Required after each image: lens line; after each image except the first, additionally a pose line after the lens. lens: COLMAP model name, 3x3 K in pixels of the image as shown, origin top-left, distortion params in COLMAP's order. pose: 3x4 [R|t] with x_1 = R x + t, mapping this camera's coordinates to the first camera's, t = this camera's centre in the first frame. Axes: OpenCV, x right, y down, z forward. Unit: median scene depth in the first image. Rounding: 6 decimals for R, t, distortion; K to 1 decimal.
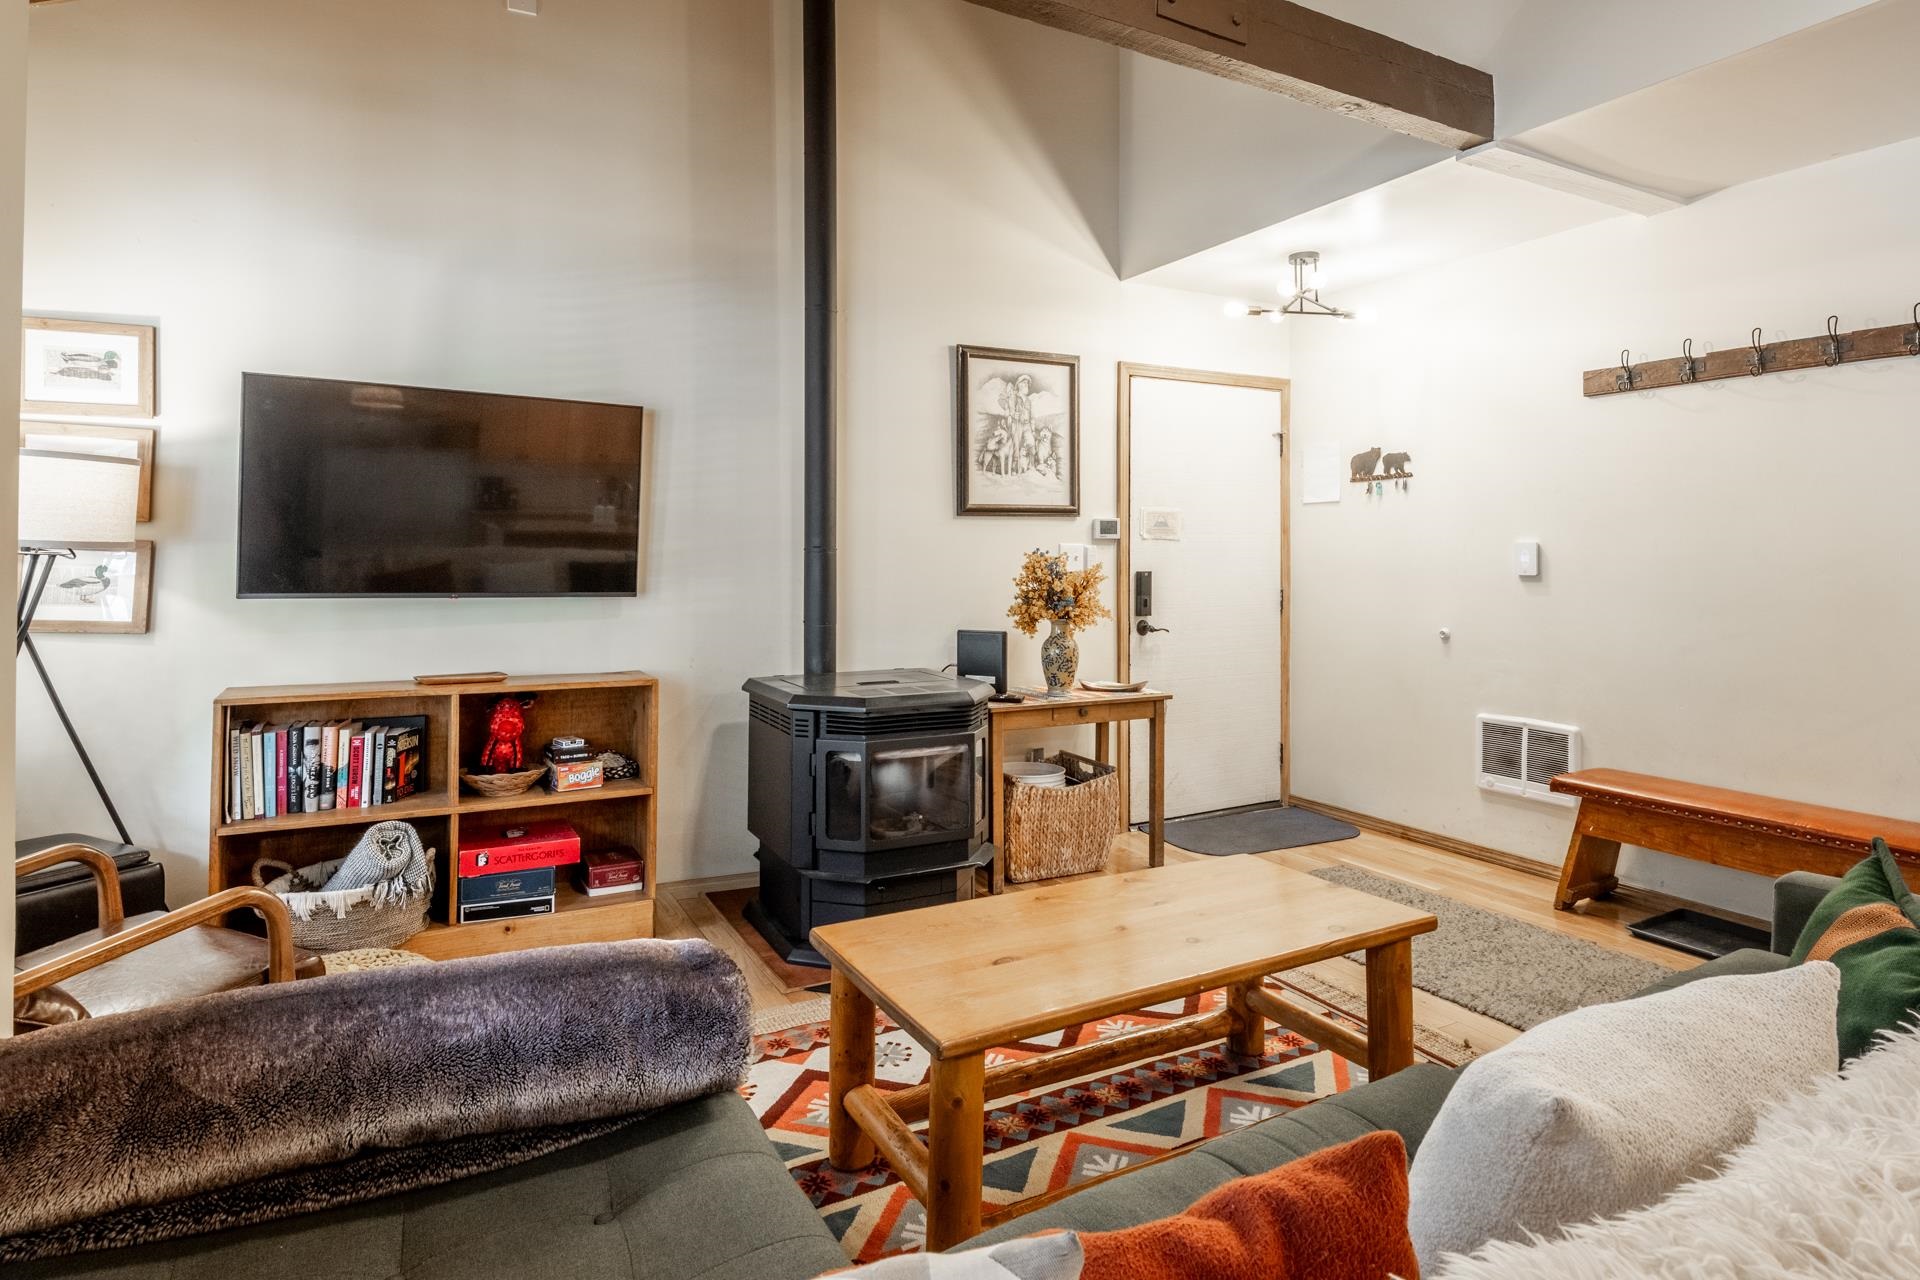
lens RADIAL K [[1023.6, 0, 959.0], [0, 1023.6, 546.6], [0, 0, 1]] dist [-0.002275, -0.003367]
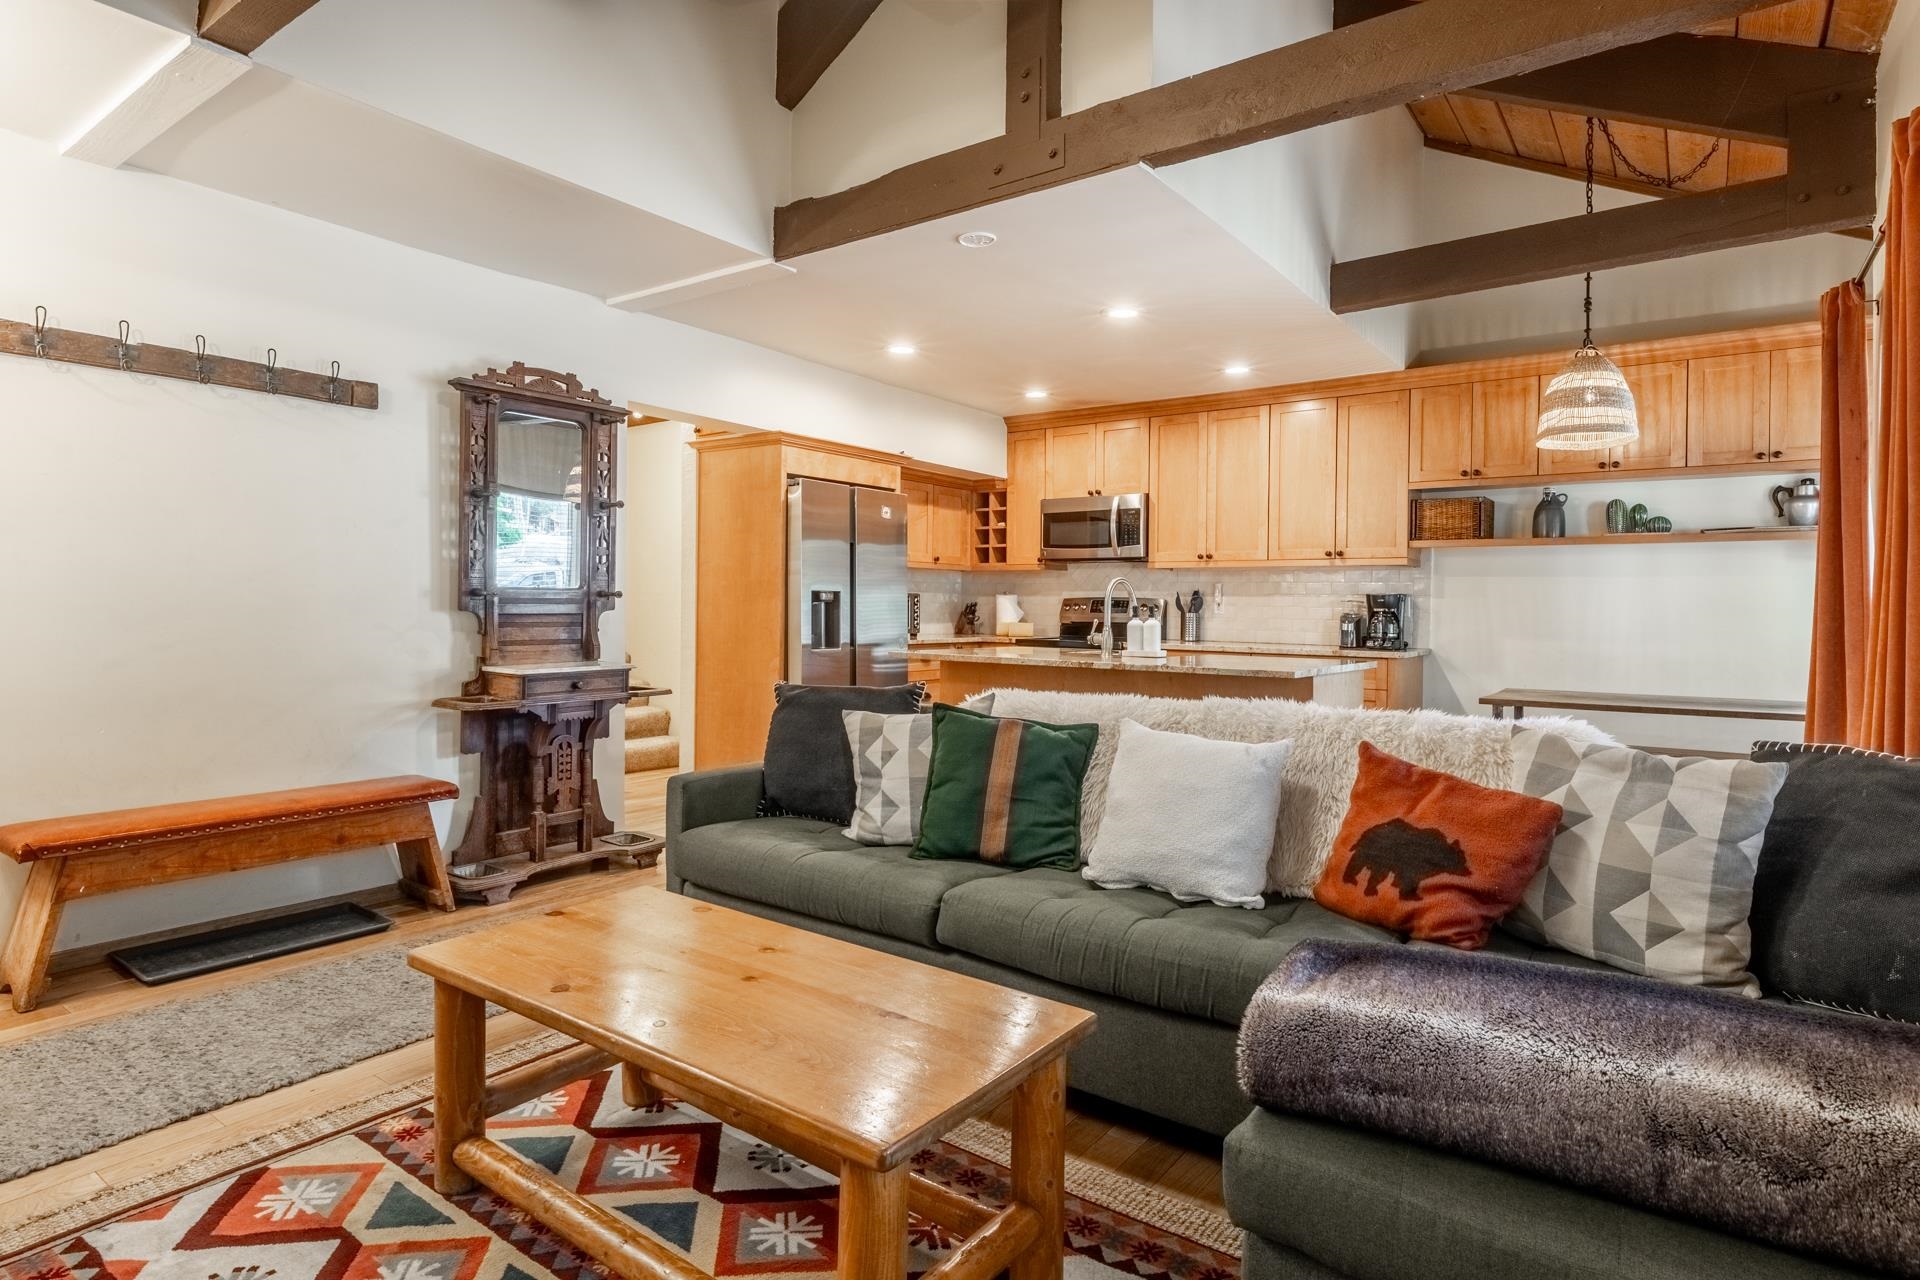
lens RADIAL K [[1068.6, 0, 937.4], [0, 1068.6, 608.9], [0, 0, 1]] dist [0.004849, -0.007267]
pose [[-0.419863, -0.012829, 0.907497, -0.397555], [-0.023024, 0.999729, 0.003481, 0.028750], [-0.907296, -0.019433, -0.420044, 0.645108]]
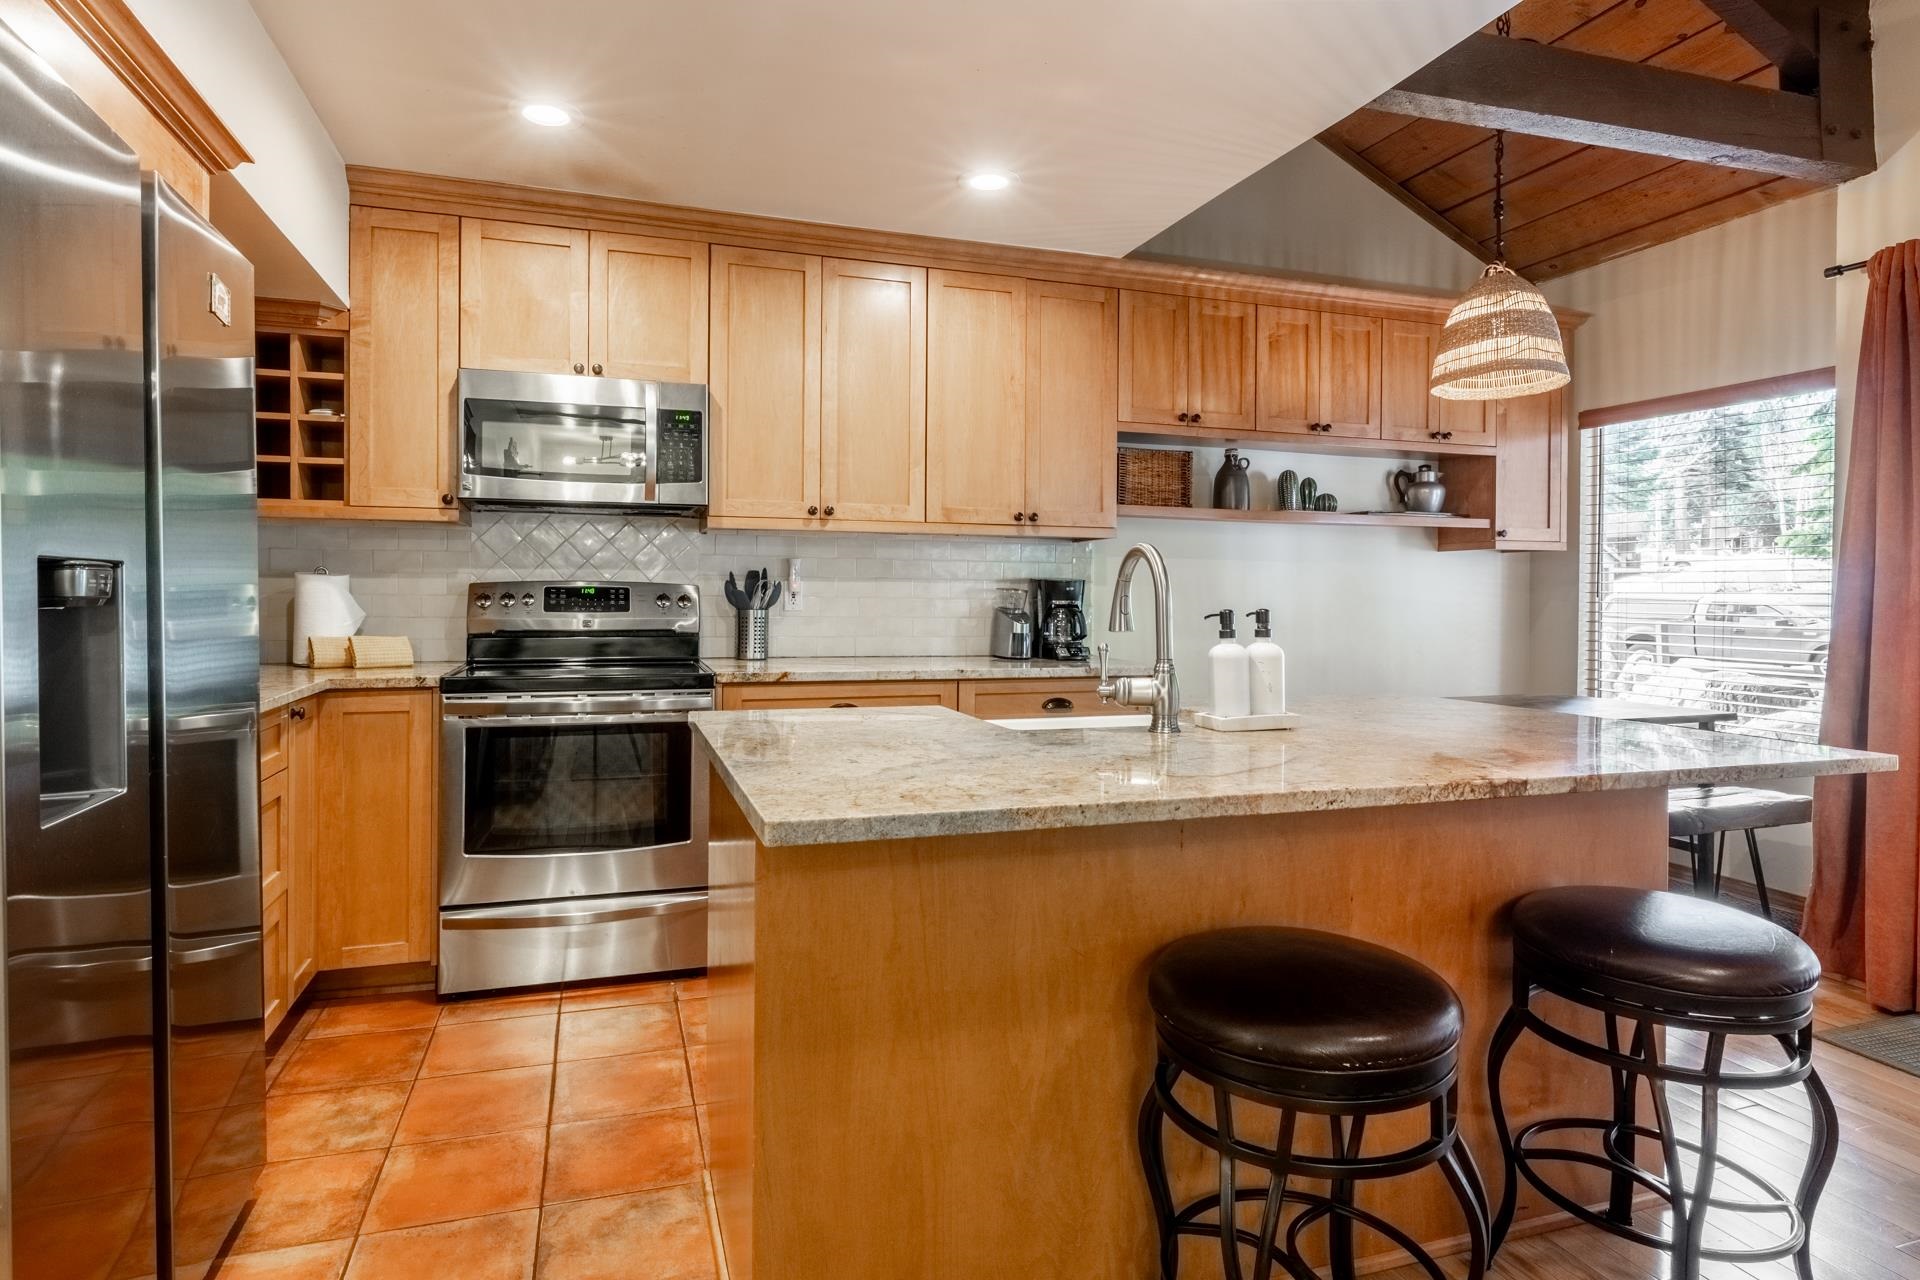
lens RADIAL K [[1023.6, 0, 940.4], [0, 1023.6, 598.4], [0, 0, 1]] dist [-0.002275, -0.003367]
pose [[-0.984451, -0.015456, 0.174980, 0.641945], [-0.016042, 0.999869, -0.001933, 0.021292], [-0.174927, -0.004710, -0.984570, 0.451712]]
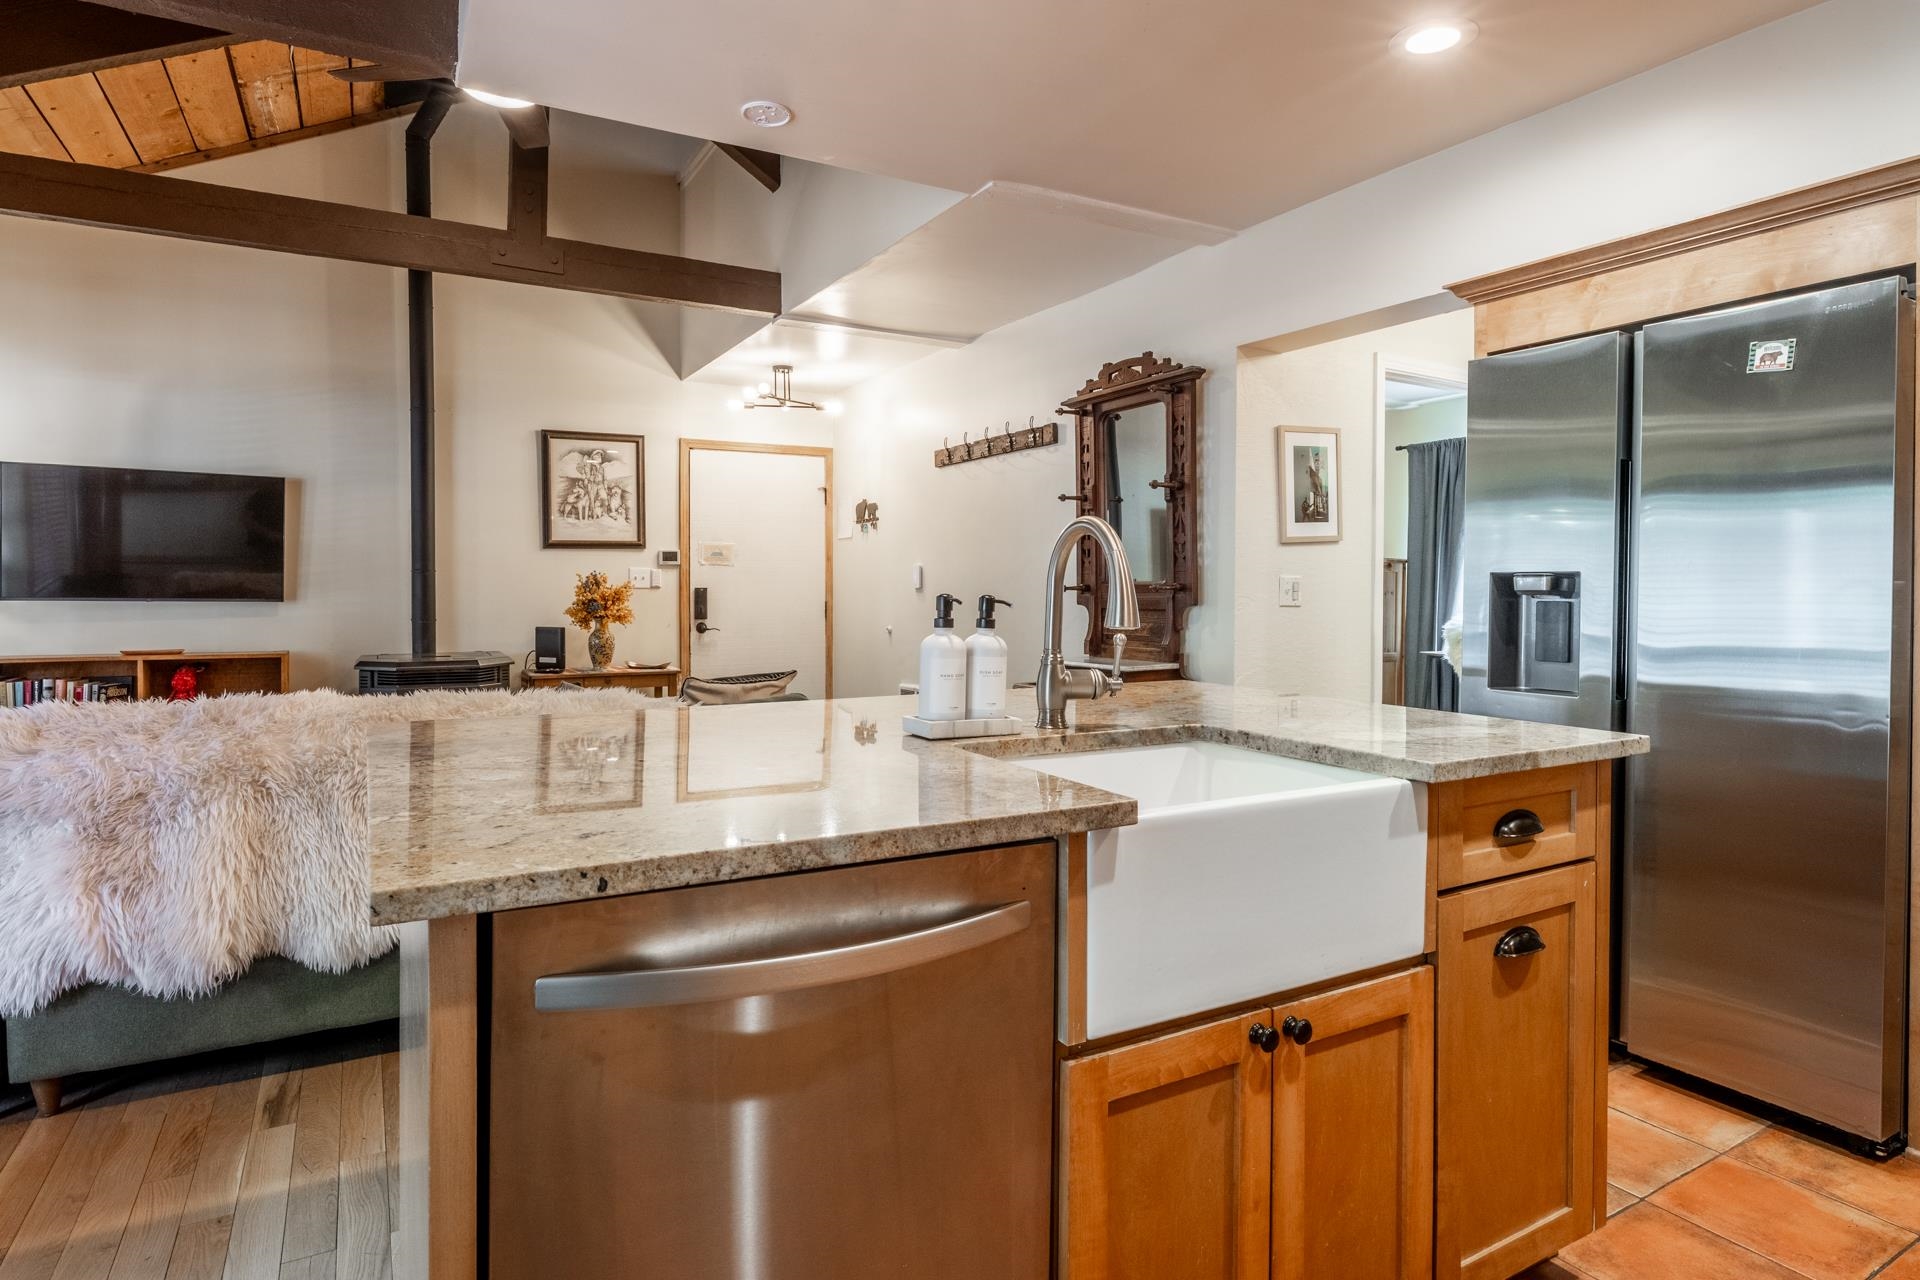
lens RADIAL K [[1023.6, 0, 941.5], [0, 1023.6, 593.8], [0, 0, 1]] dist [-0.002275, -0.003367]
pose [[0.999902, -0.003469, 0.013538, 0.570366], [0.003285, 0.999903, 0.013539, 0.017001], [-0.013584, -0.013494, 0.999817, -0.476510]]
